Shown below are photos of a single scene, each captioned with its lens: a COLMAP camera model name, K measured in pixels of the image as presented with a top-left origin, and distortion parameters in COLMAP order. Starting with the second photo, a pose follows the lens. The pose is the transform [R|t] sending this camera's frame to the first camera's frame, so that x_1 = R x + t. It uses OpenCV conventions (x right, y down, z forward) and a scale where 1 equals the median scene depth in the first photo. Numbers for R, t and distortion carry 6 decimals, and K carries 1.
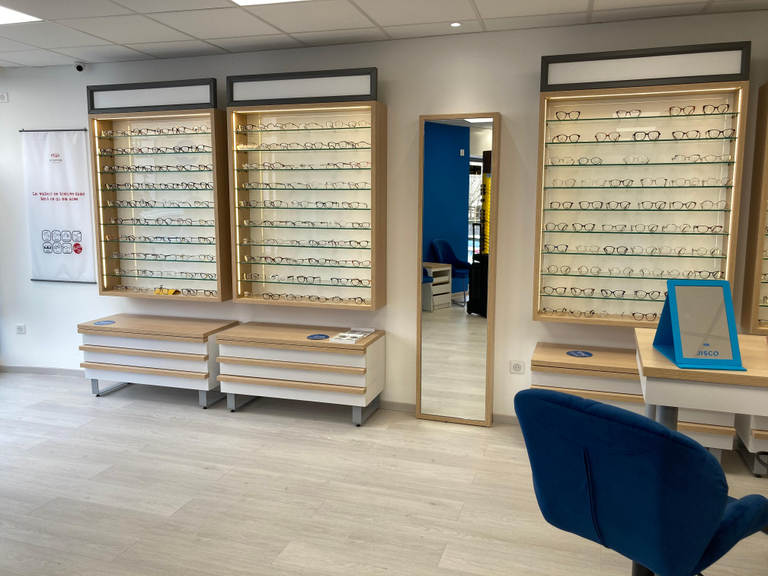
lens RADIAL K [[632.3, 0, 379.4], [0, 632.3, 283.3], [0, 0, 1]] dist [0.020914, -0.009703]
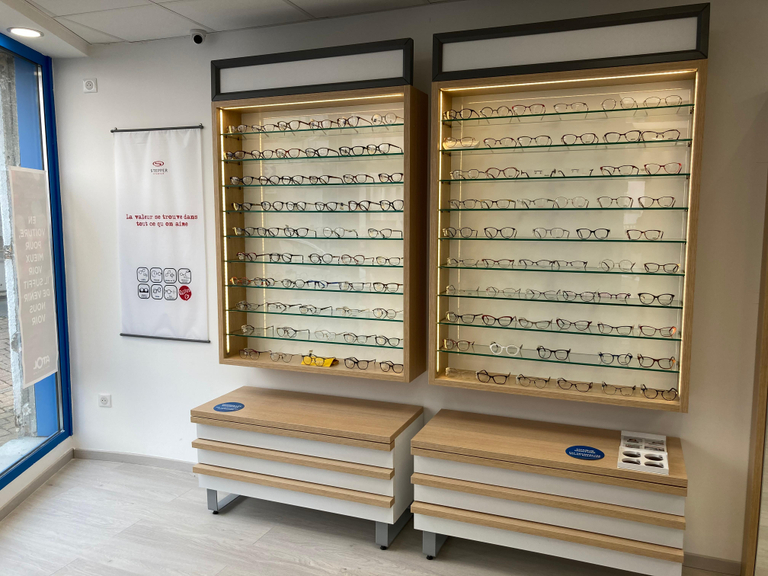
lens RADIAL K [[632.3, 0, 379.4], [0, 632.3, 283.3], [0, 0, 1]] dist [0.020914, -0.009703]
pose [[0.997156, 0.006456, -0.075084, -0.225249], [-0.008608, 0.999560, -0.028379, -0.052381], [0.074868, 0.028944, 0.996773, 0.337013]]
